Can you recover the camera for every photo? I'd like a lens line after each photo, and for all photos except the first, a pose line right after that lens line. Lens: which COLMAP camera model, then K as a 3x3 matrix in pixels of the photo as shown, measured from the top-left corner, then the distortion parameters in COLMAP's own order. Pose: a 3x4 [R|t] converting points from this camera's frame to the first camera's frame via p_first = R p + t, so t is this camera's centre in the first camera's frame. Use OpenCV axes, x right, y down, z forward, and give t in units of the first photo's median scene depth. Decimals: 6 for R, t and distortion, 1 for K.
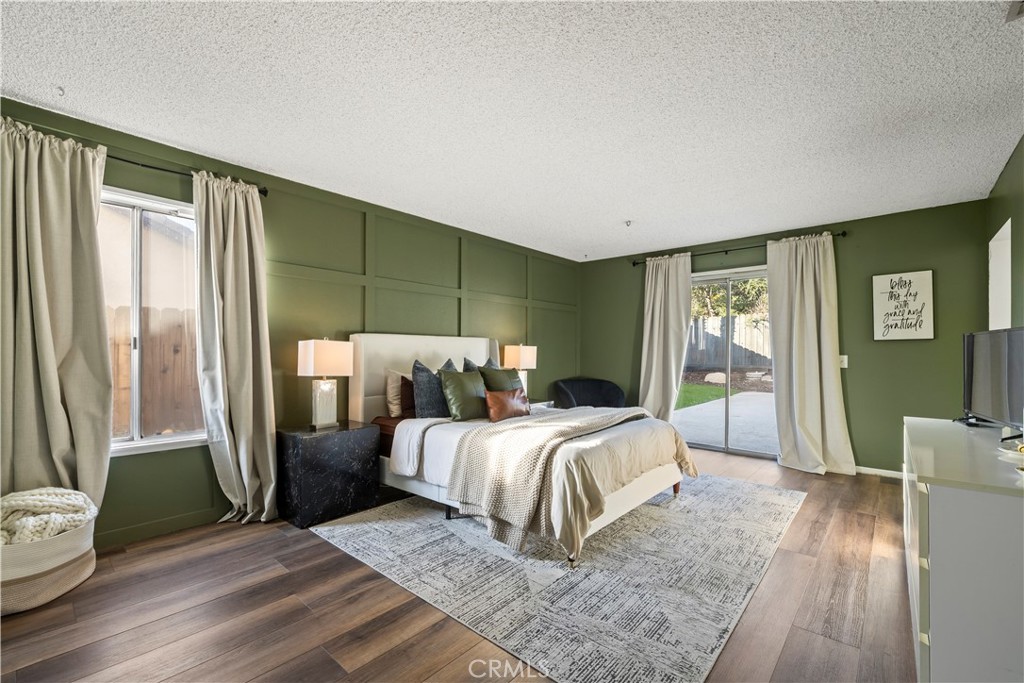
lens RADIAL K [[434.8, 0, 512.2], [0, 434.8, 345.6], [0, 0, 1]] dist [-0.000121, 0.000096]
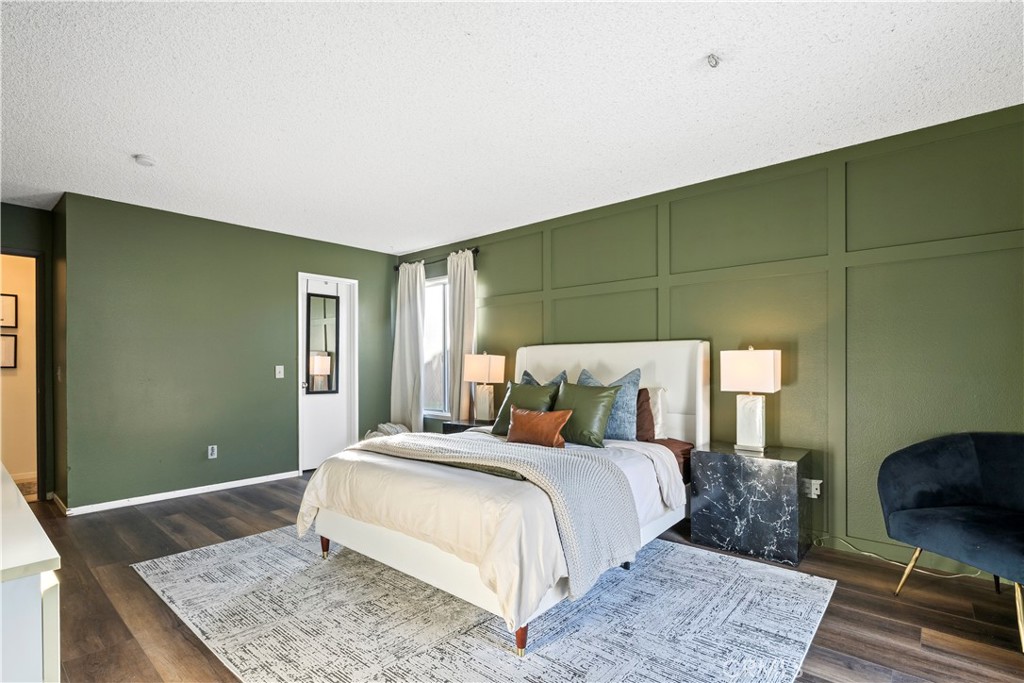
lens RADIAL K [[499.1, 0, 508.1], [0, 499.1, 365.4], [0, 0, 1]] dist [-0.004227, -0.000555]
pose [[-0.008427, -0.003838, -0.999957, 1.141597], [0.015921, 0.999865, -0.003972, 0.029837], [0.999838, -0.015954, -0.008365, 1.209035]]
